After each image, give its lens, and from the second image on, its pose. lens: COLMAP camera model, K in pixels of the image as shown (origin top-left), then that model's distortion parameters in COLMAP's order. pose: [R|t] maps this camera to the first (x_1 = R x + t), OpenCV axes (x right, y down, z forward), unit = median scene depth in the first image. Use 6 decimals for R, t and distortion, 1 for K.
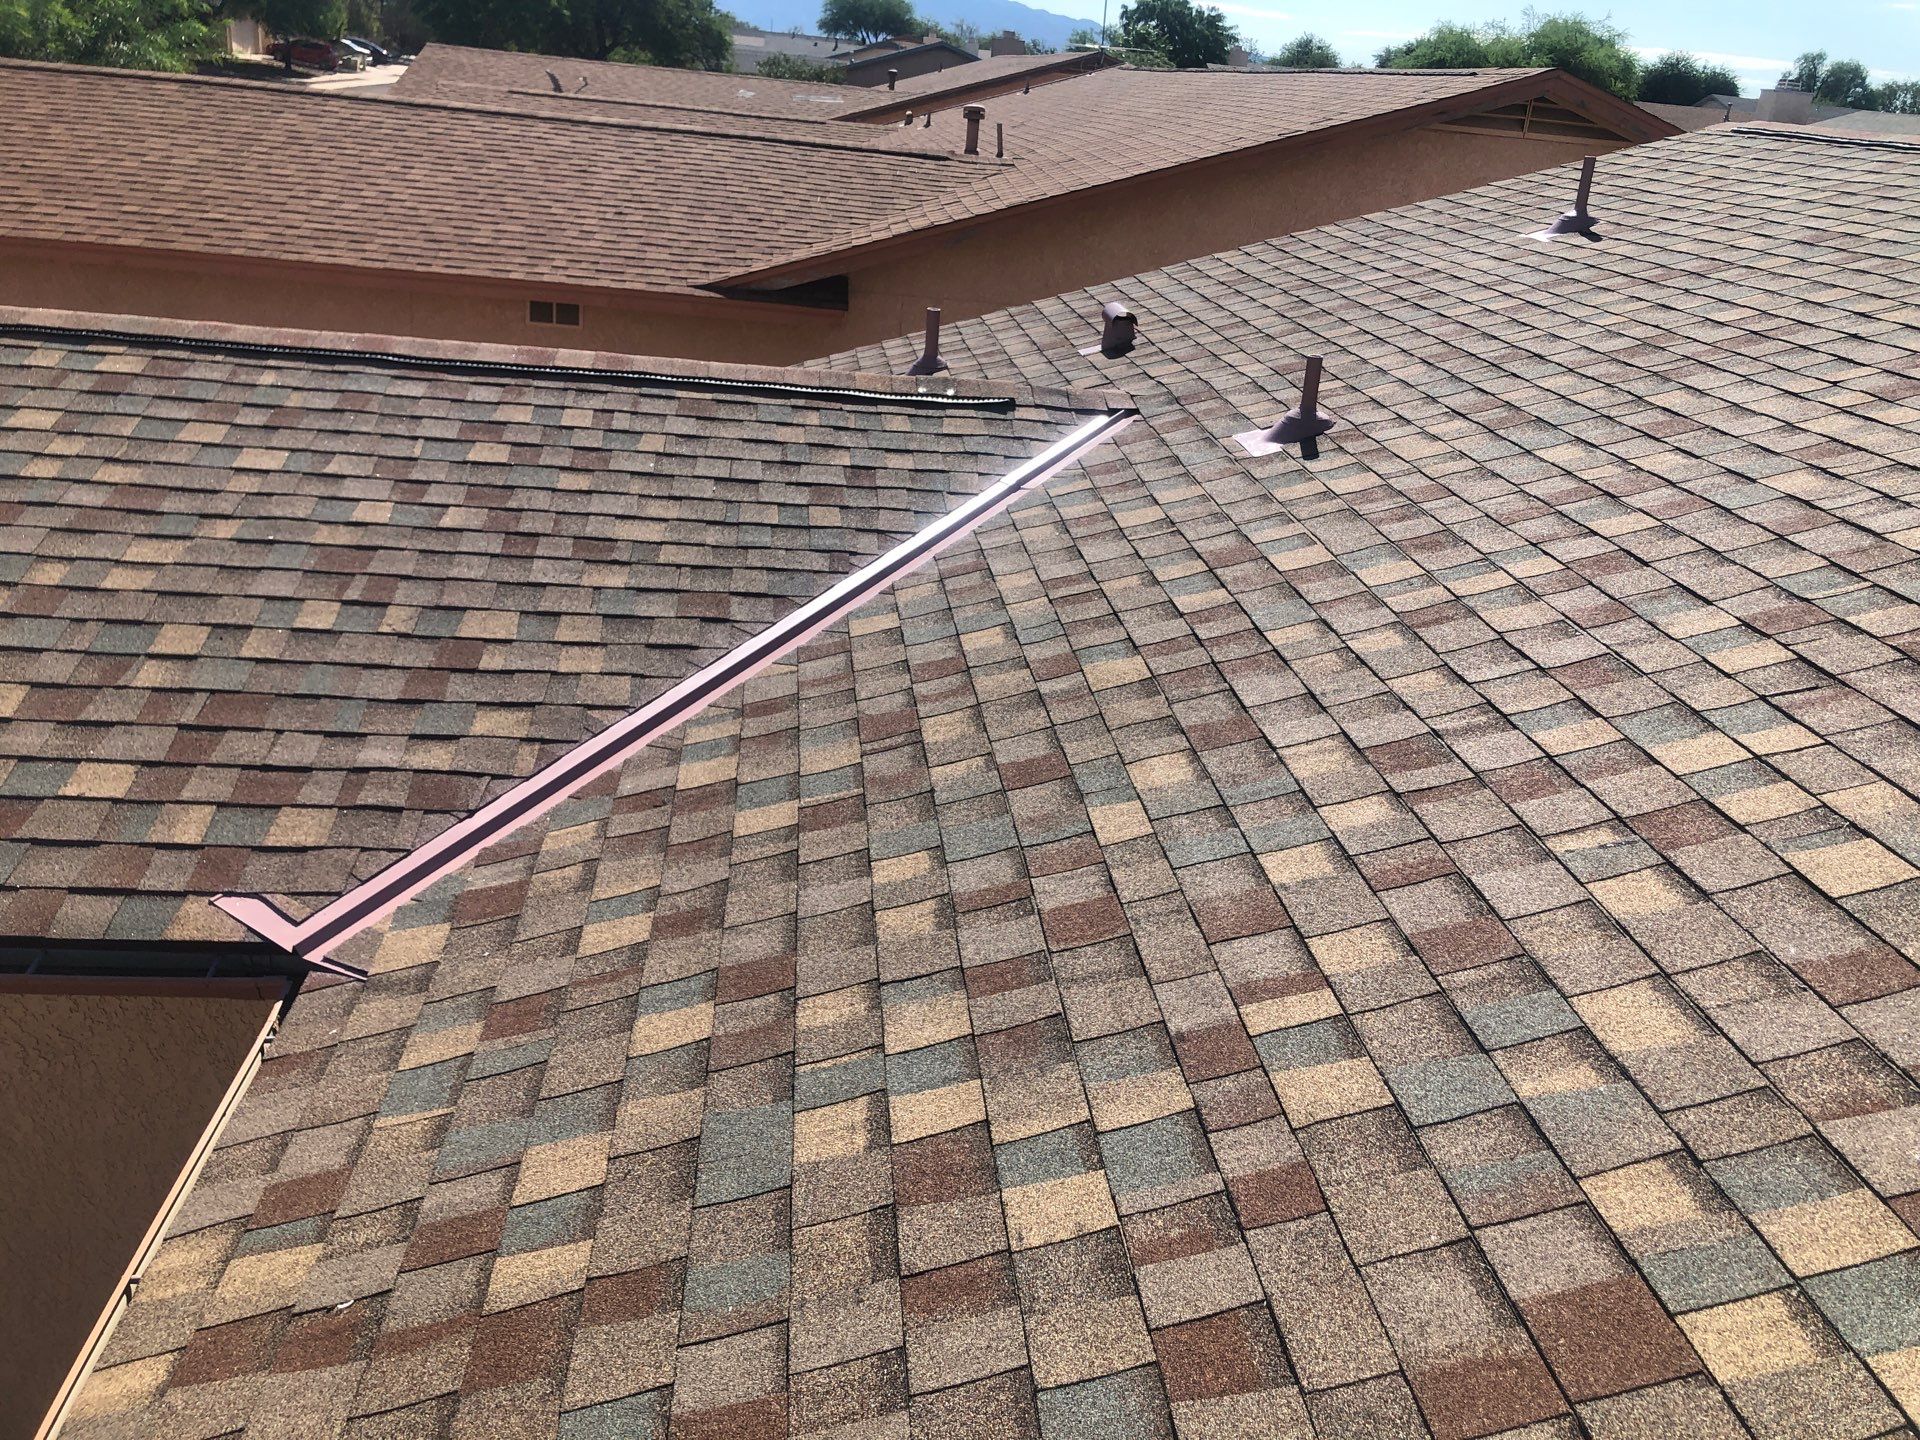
lens RADIAL K [[1578.1, 0, 977.9], [0, 1578.1, 673.4], [0, 0, 1]] dist [0.040496, -0.053771]
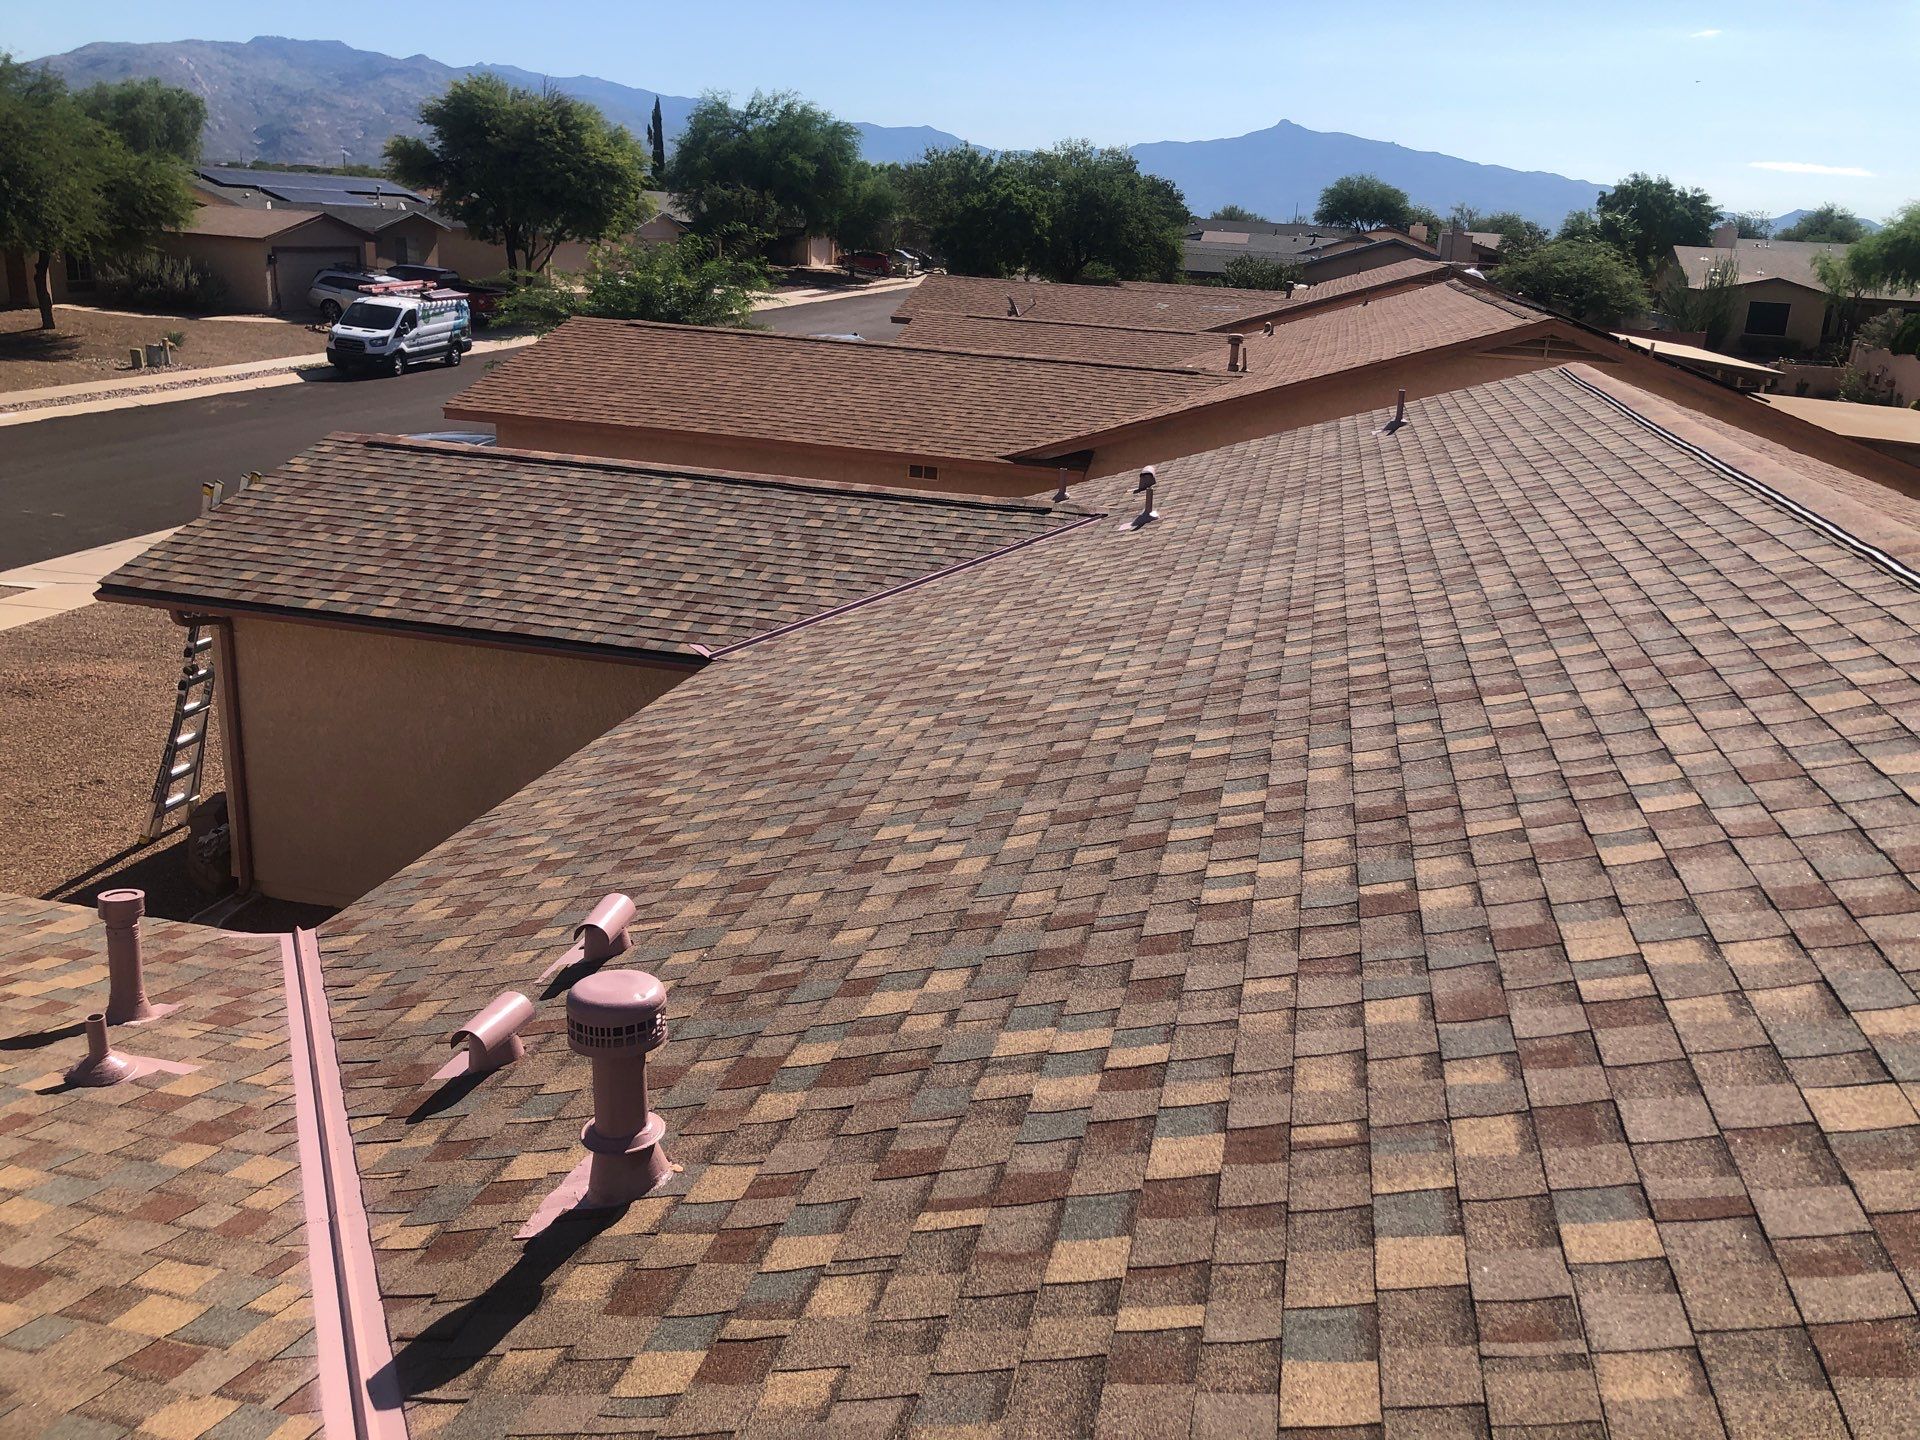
lens RADIAL K [[1578.1, 0, 1006.7], [0, 1578.1, 684.3], [0, 0, 1]] dist [0.040496, -0.053771]
pose [[0.955311, 0.047815, -0.291711, 0.648479], [-0.075566, 0.993544, -0.084616, 0.271312], [0.285782, 0.102878, 0.952757, -1.122945]]
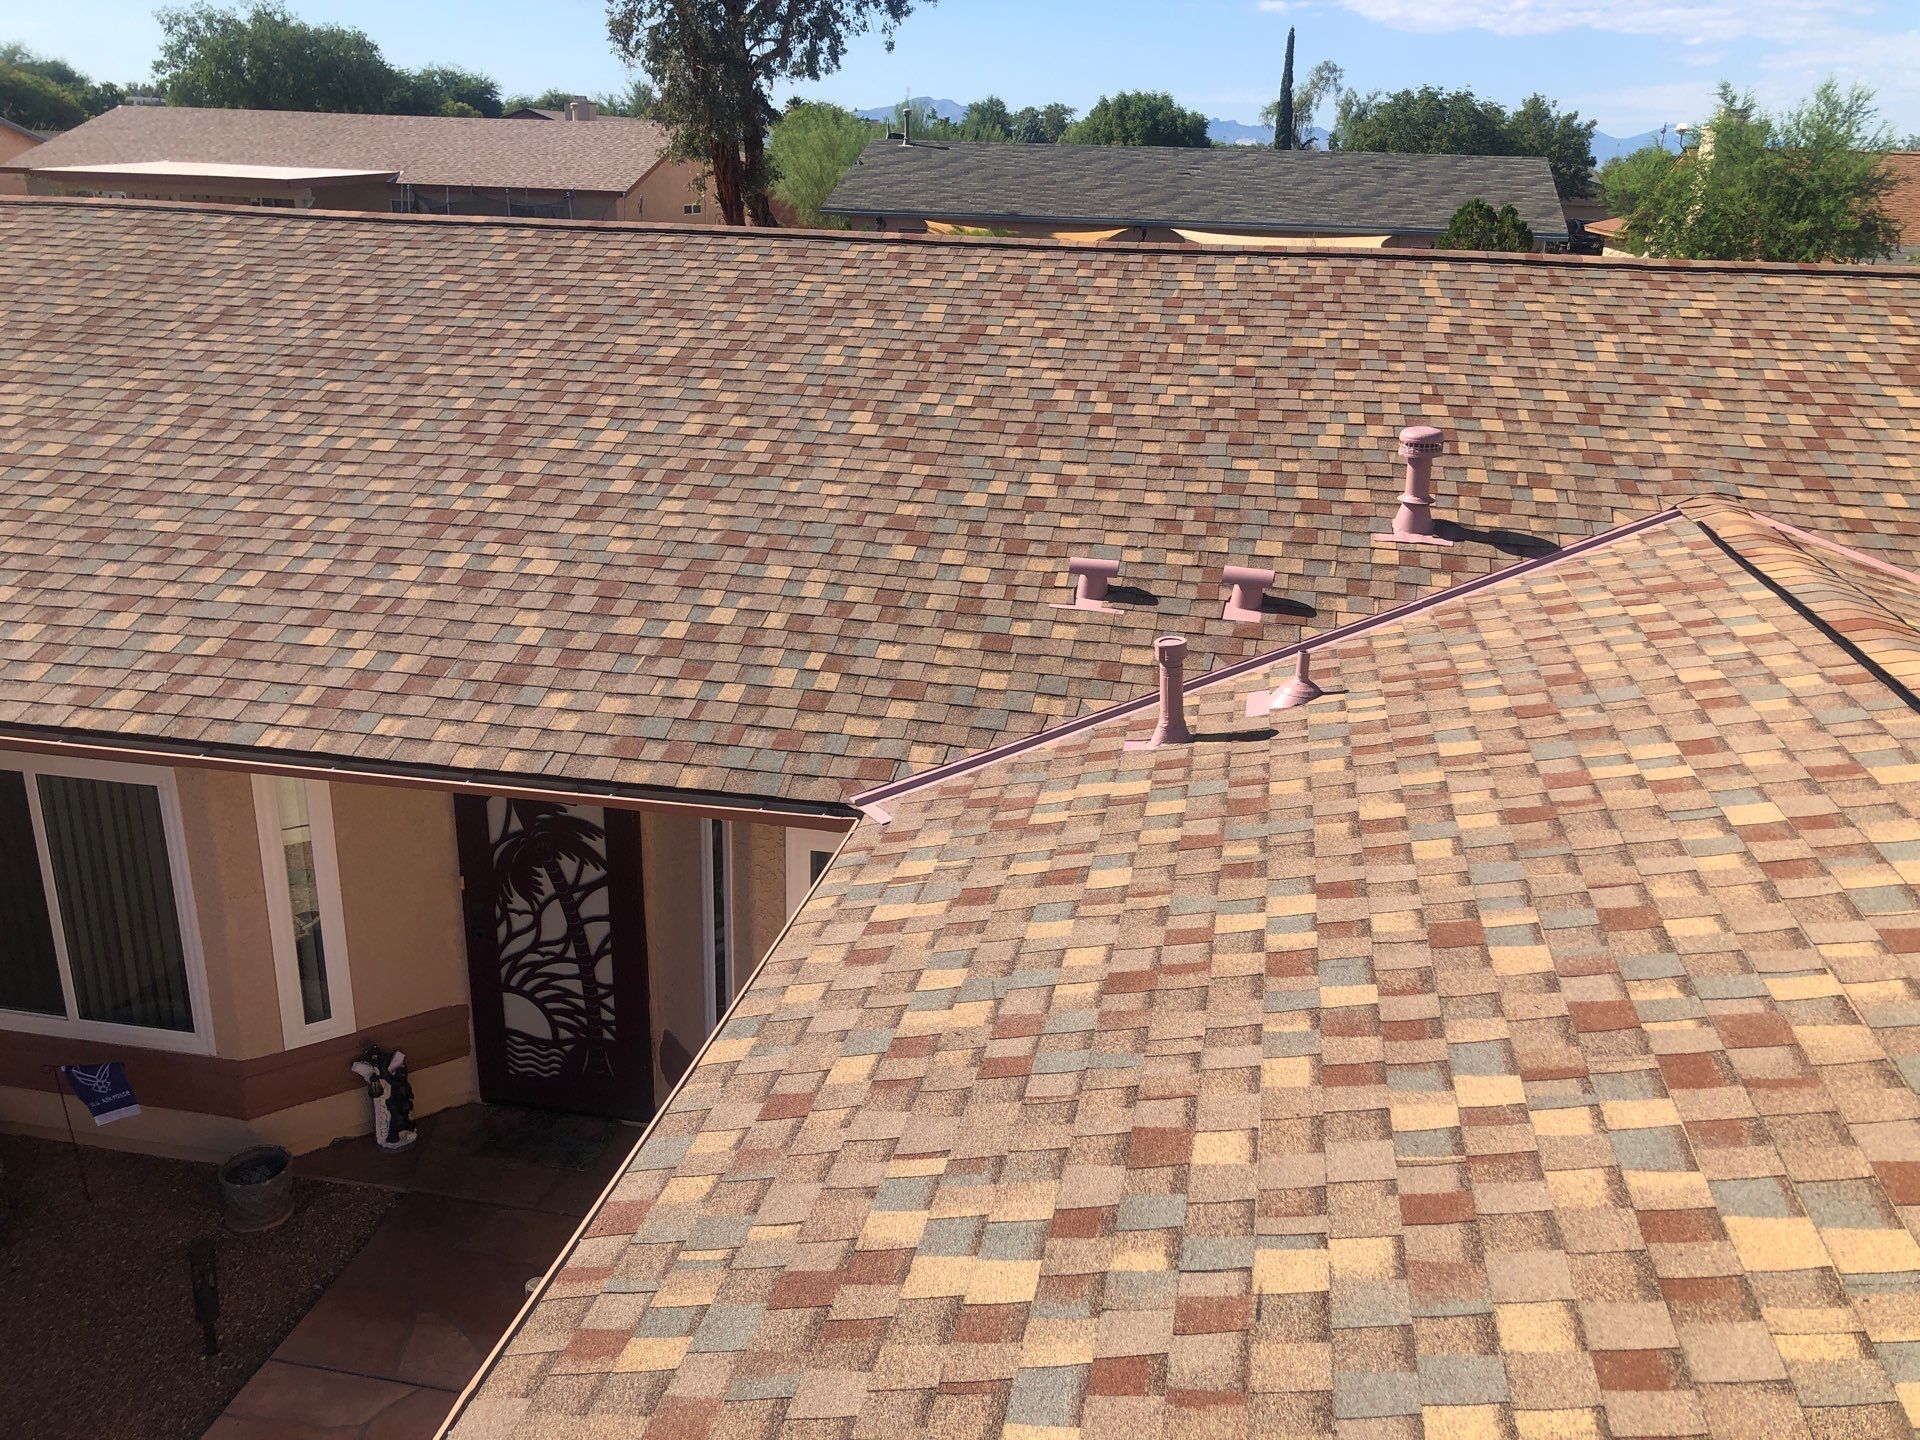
lens RADIAL K [[1578.1, 0, 999.9], [0, 1578.1, 661.9], [0, 0, 1]] dist [0.040496, -0.053771]
pose [[0.270800, -0.366667, 0.890069, -1.133192], [0.331764, 0.903519, 0.271269, 0.022254], [-0.903659, 0.221833, 0.366320, -0.690020]]
